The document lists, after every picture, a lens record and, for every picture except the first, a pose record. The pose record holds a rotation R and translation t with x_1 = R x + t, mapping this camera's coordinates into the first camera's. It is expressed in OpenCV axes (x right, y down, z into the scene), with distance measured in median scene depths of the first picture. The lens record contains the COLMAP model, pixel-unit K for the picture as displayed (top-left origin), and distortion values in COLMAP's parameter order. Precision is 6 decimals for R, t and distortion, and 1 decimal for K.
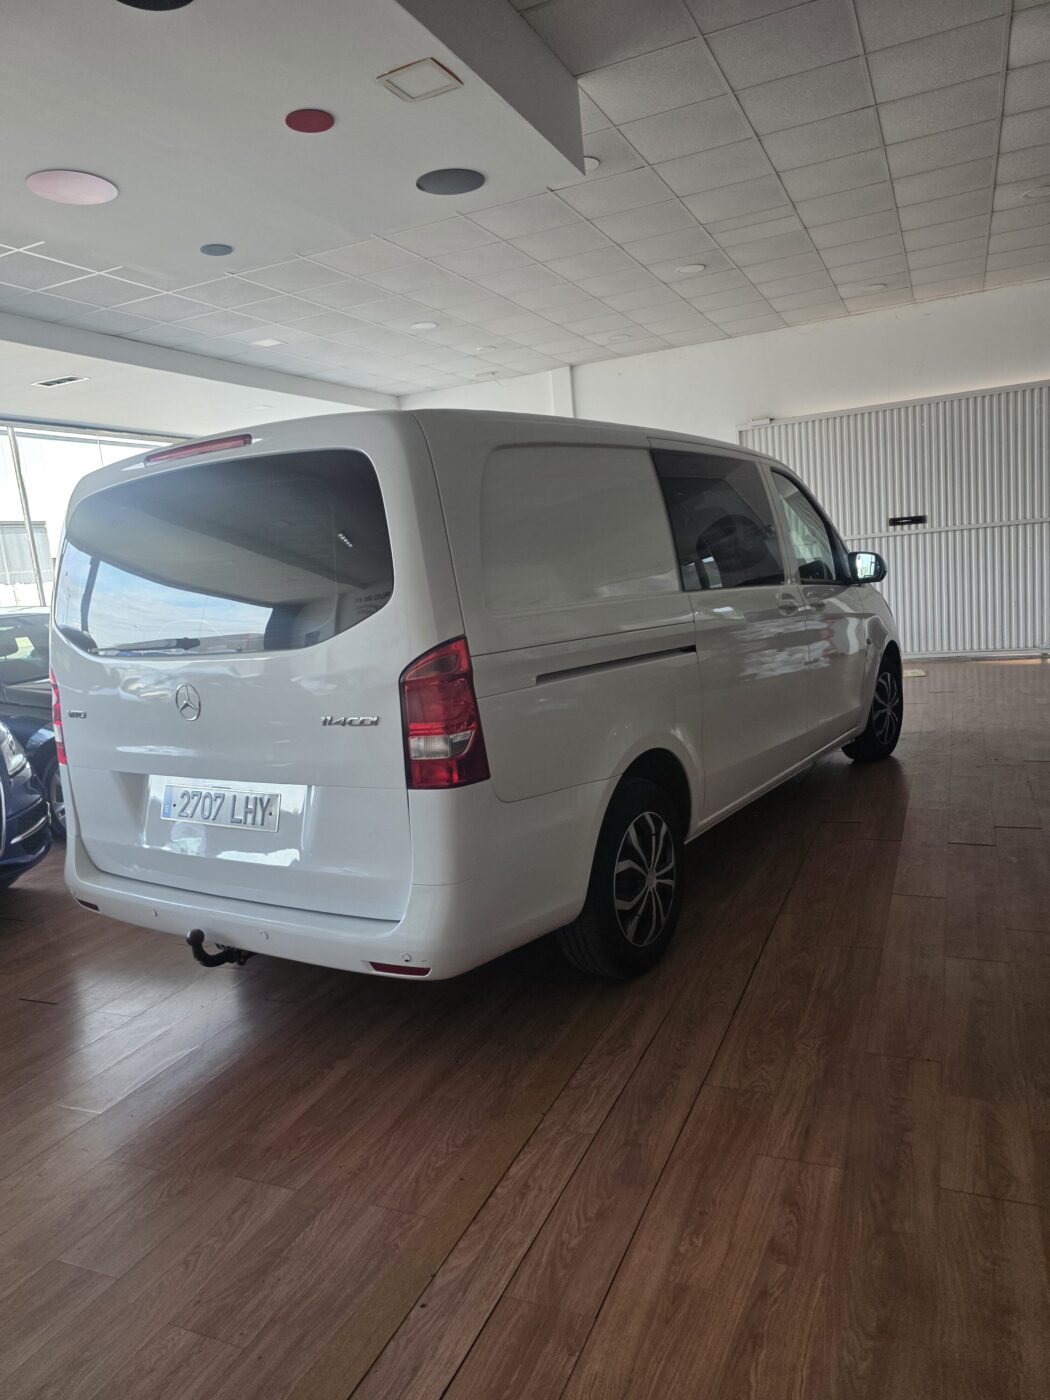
lens RADIAL K [[949.2, 0, 529.3], [0, 949.2, 681.3], [0, 0, 1]] dist [0.205397, -0.068713]
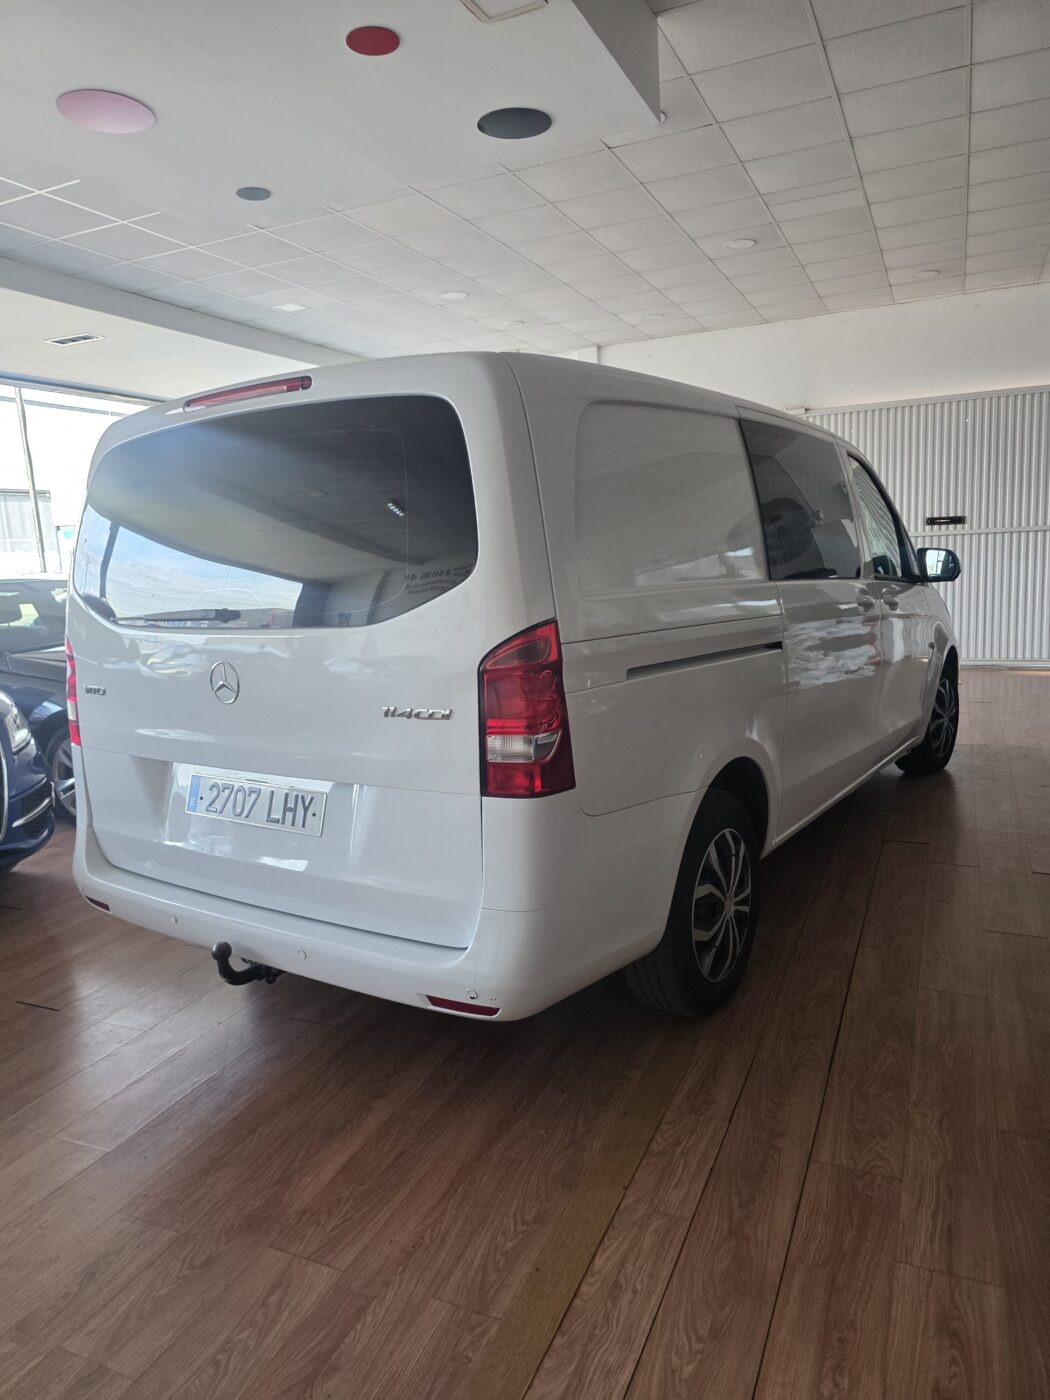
lens RADIAL K [[967.0, 0, 519.6], [0, 967.0, 672.4], [0, 0, 1]] dist [0.199791, -0.081658]
pose [[0.999050, 0.042509, -0.009548, -0.072911], [-0.042499, 0.999096, 0.001302, -0.000127], [0.009595, -0.000895, 0.999954, 0.108131]]
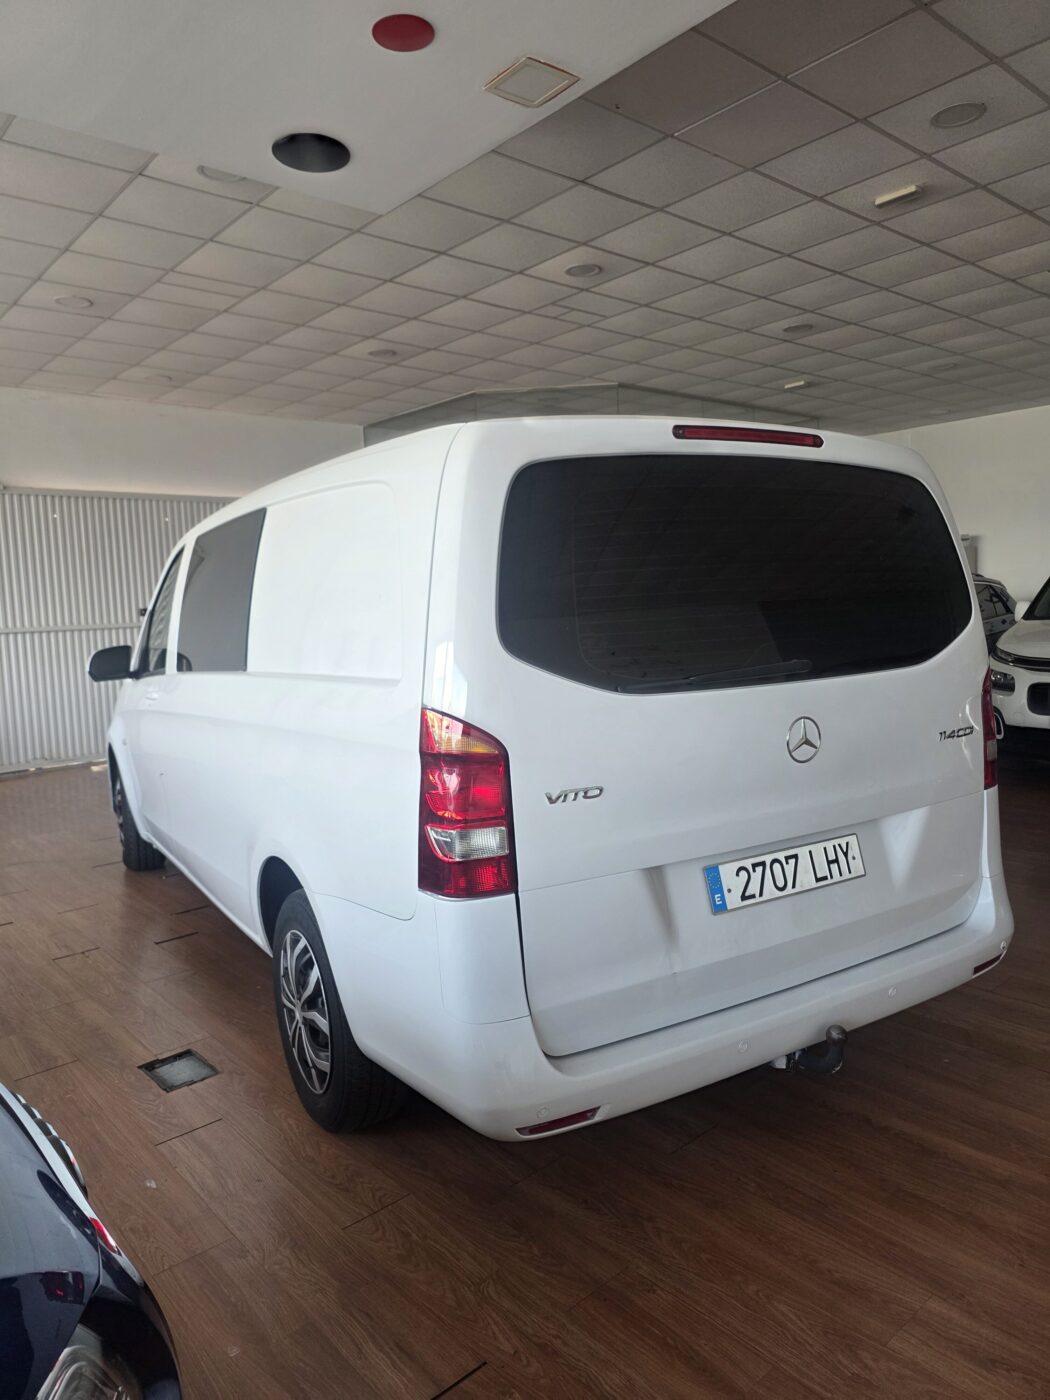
lens RADIAL K [[969.0, 0, 507.1], [0, 969.0, 695.7], [0, 0, 1]] dist [0.083187, -0.089013]
pose [[0.424139, -0.022025, 0.905329, -1.094309], [0.123103, 0.991827, -0.033543, -0.010783], [-0.897191, 0.125675, 0.423384, 0.834663]]
